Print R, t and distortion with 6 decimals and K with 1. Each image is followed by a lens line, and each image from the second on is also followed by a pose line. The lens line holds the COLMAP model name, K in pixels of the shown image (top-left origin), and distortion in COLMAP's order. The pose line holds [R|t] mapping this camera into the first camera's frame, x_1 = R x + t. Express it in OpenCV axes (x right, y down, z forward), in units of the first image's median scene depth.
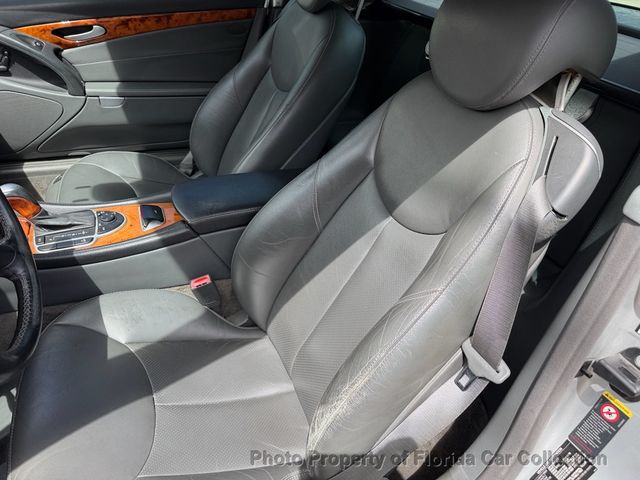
lens RADIAL K [[450.8, 0, 320.0], [0, 450.8, 240.0], [0, 0, 1]] dist [0.037183, -0.061481]
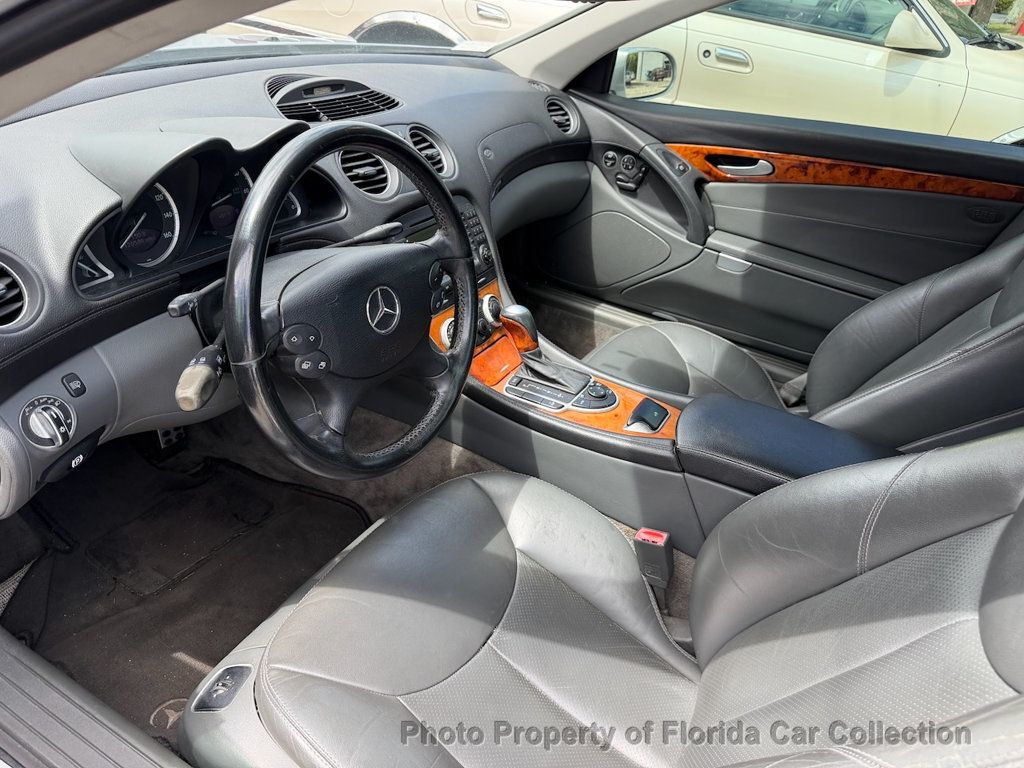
lens RADIAL K [[721.2, 0, 512.0], [0, 721.2, 384.0], [0, 0, 1]] dist [0.037183, -0.061481]
pose [[0.630484, 0.386992, -0.672850, 0.203173], [-0.490234, 0.870609, 0.041367, -0.038729], [0.601798, 0.303773, 0.738621, 0.056014]]
